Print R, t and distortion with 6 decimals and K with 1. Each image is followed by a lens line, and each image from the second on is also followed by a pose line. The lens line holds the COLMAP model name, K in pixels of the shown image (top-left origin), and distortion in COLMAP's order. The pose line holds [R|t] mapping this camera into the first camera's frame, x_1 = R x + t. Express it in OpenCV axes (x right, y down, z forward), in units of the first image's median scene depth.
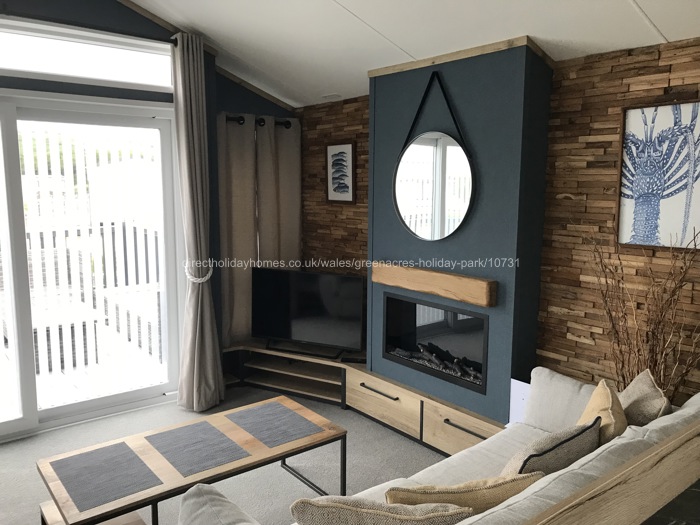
lens RADIAL K [[576.1, 0, 340.0], [0, 576.1, 259.7], [0, 0, 1]] dist [0.014363, 0.000455]
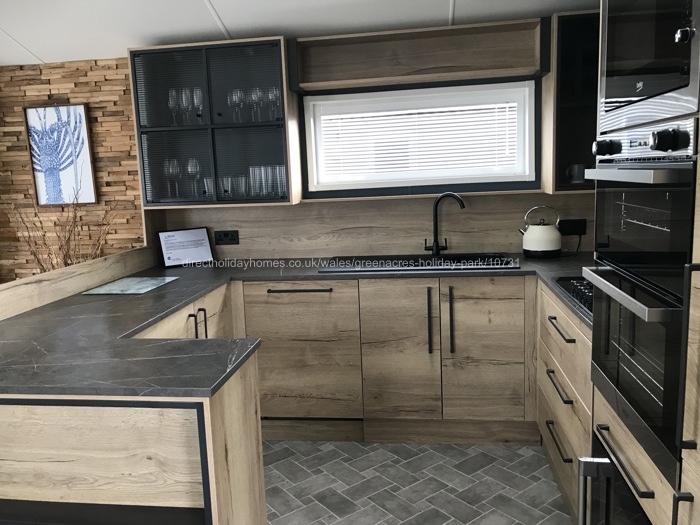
lens RADIAL K [[576.1, 0, 340.0], [0, 576.1, 259.7], [0, 0, 1]] dist [0.014363, 0.000455]
pose [[0.723857, -0.134737, 0.676666, 0.044787], [0.131923, 0.989680, 0.055941, 0.114235], [-0.677220, 0.048775, 0.734162, -0.483166]]
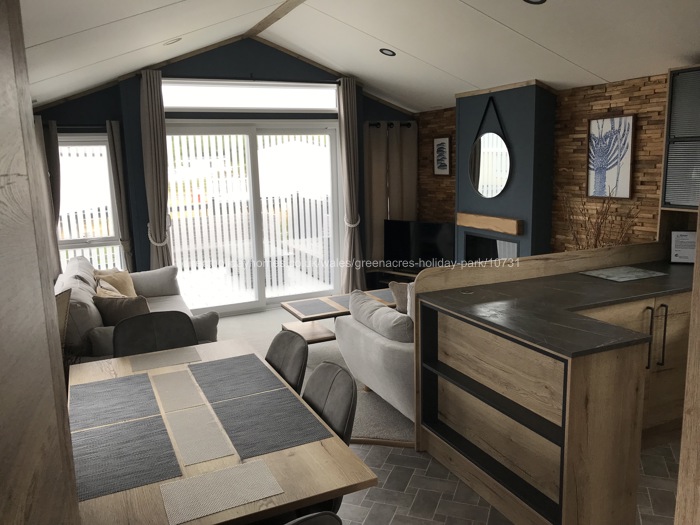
lens RADIAL K [[576.1, 0, 340.0], [0, 576.1, 259.7], [0, 0, 1]] dist [0.014363, 0.000455]
pose [[0.969577, 0.010489, -0.244561, 0.175135], [0.001013, 0.998901, 0.046860, 0.077867], [0.244784, -0.045682, 0.968501, -0.852251]]
